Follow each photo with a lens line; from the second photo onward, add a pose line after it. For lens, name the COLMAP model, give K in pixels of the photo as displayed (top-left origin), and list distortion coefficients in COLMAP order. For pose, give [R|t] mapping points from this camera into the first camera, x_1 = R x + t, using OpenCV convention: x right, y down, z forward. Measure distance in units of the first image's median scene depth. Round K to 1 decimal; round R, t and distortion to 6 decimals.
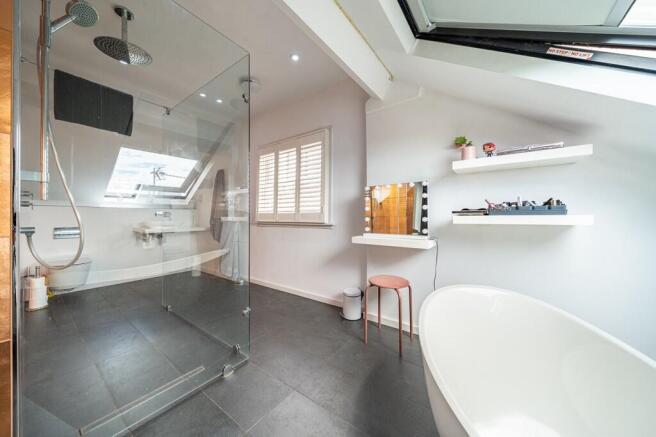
lens RADIAL K [[225.8, 0, 331.2], [0, 225.8, 217.7], [0, 0, 1]] dist [-0.003107, -0.000157]
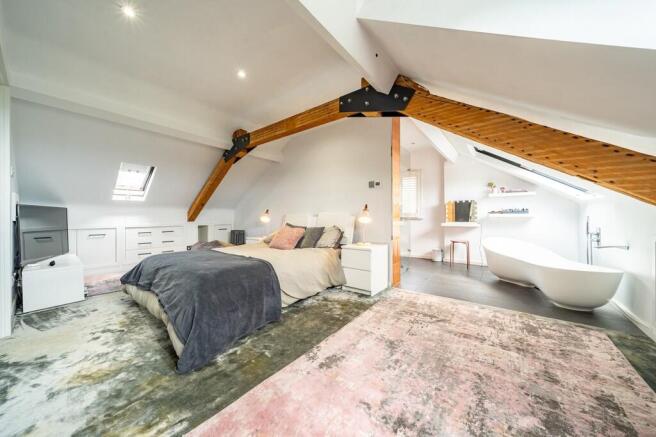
lens RADIAL K [[225.8, 0, 328.1], [0, 225.8, 217.3], [0, 0, 1]] dist [-0.003107, -0.000157]
pose [[0.999173, -0.003408, -0.040508, -1.115614], [0.003639, 0.999977, 0.005639, 0.008342], [0.040488, -0.005782, 0.999163, -1.553673]]
